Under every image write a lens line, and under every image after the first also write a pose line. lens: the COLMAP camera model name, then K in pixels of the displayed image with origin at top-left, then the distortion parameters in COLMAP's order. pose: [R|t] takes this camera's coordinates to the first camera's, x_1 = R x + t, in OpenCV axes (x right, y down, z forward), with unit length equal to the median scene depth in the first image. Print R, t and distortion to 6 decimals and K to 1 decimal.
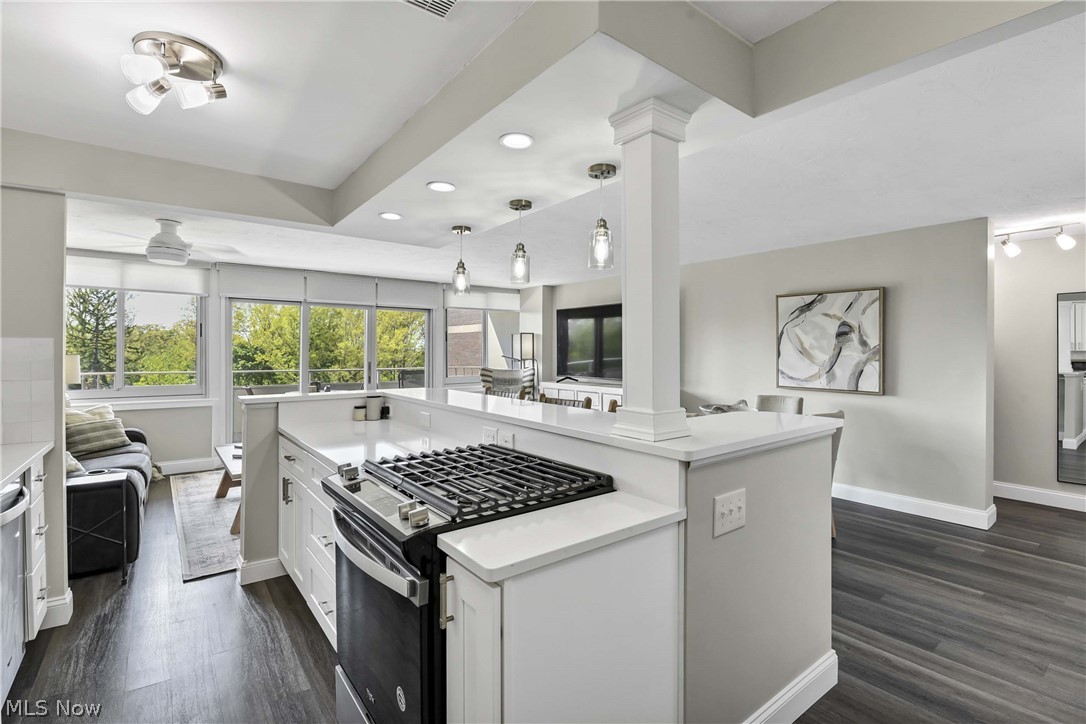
lens RADIAL K [[486.4, 0, 543.0], [0, 486.4, 357.5], [0, 0, 1]] dist [-0.001874, -0.008779]
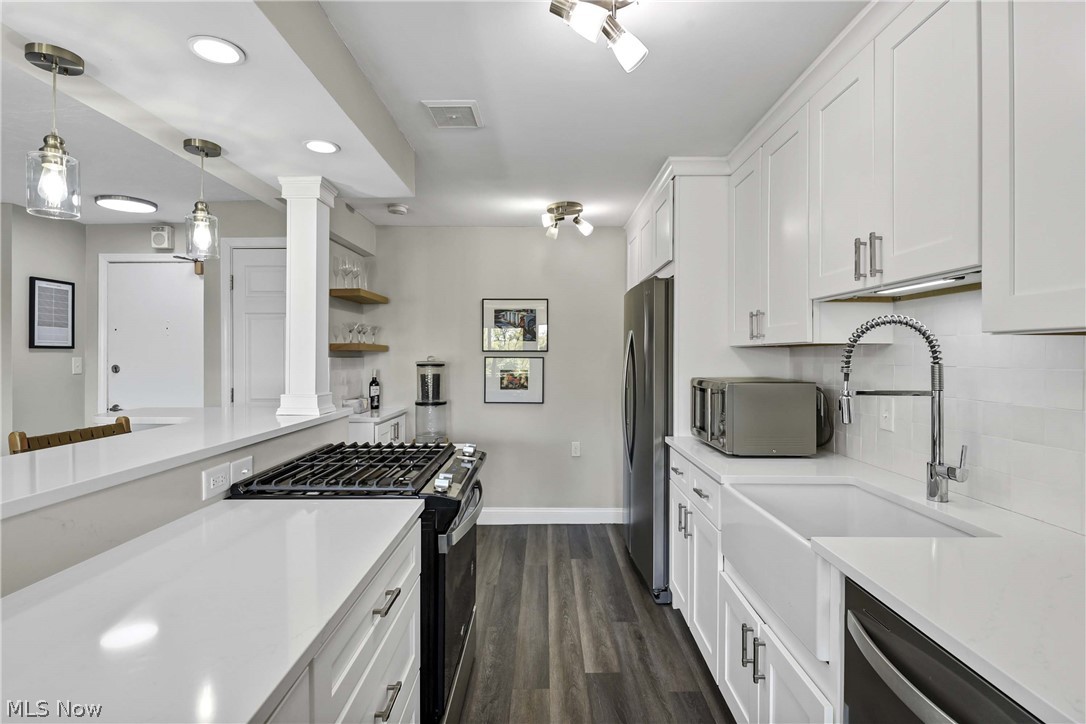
lens RADIAL K [[533.9, 0, 556.9], [0, 533.9, 349.9], [0, 0, 1]] dist [-0.004737, -0.003975]
pose [[-0.800522, 0.002109, 0.599300, -0.680292], [0.004256, 0.999989, 0.002166, -0.011762], [-0.599288, 0.004284, -0.800522, 0.975962]]
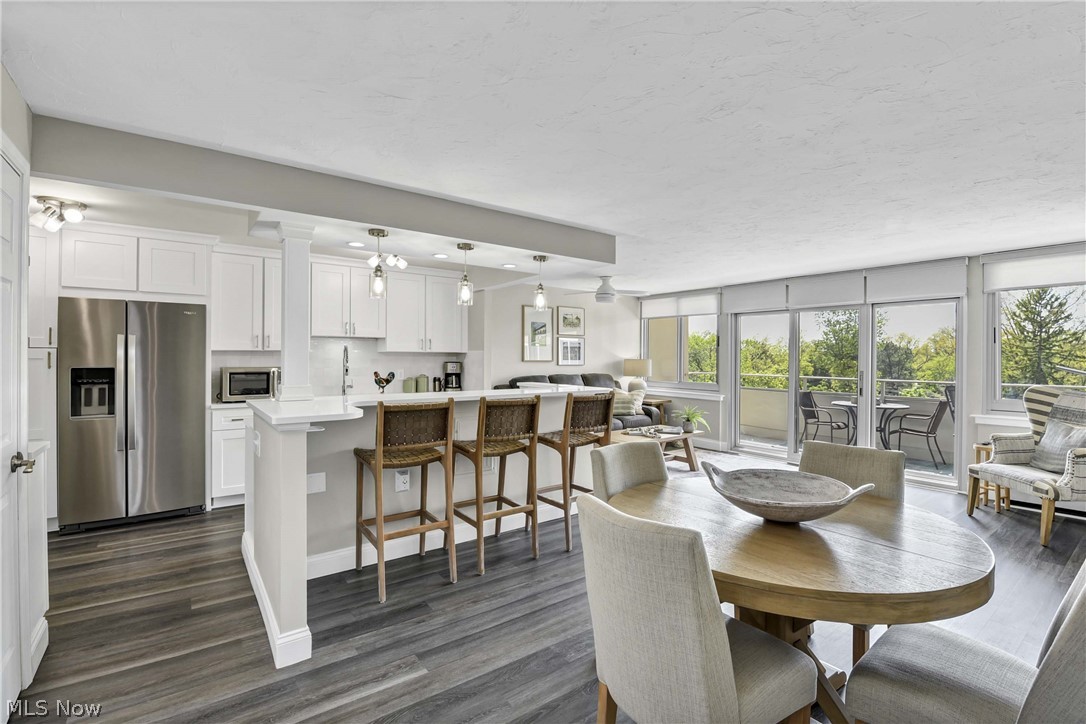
lens RADIAL K [[486.4, 0, 546.1], [0, 486.4, 355.0], [0, 0, 1]] dist [-0.001874, -0.008779]
pose [[-0.013229, -0.005929, -0.999895, 1.119264], [-0.018466, 0.999813, -0.005684, -0.008875], [0.999742, 0.018389, -0.013336, 1.072591]]
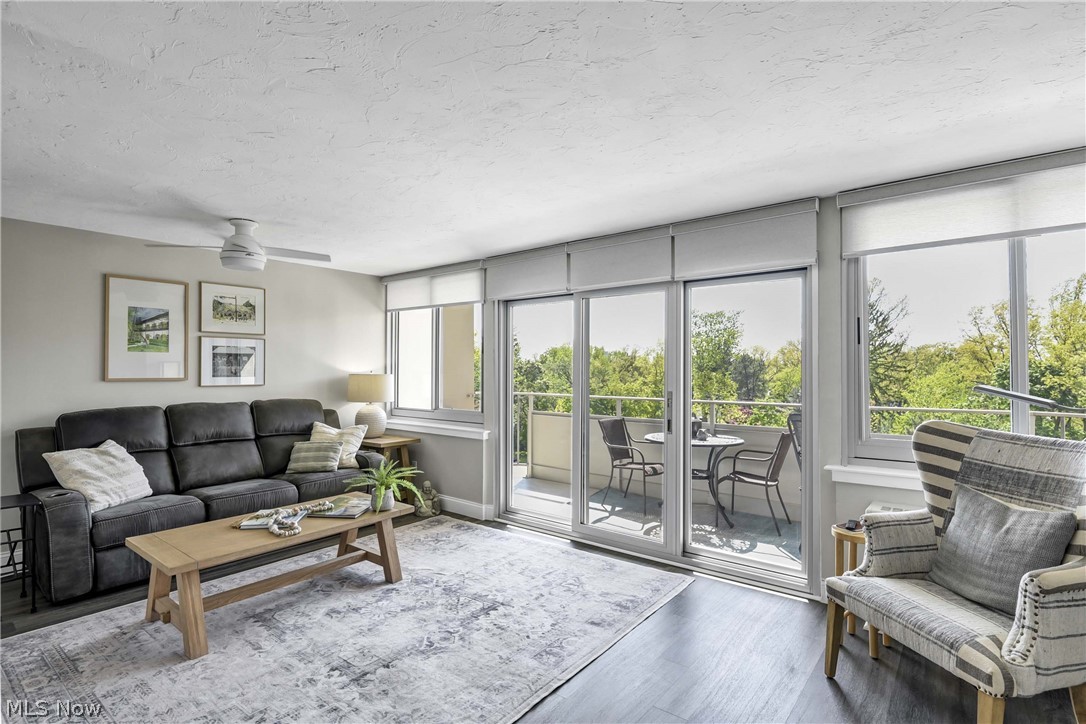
lens RADIAL K [[533.9, 0, 547.5], [0, 533.9, 362.5], [0, 0, 1]] dist [-0.004737, -0.003975]
pose [[0.243515, -0.016502, -0.969757, 0.362009], [-0.011061, 0.999743, -0.019790, -0.021088], [0.969834, 0.015545, 0.243270, 1.693604]]
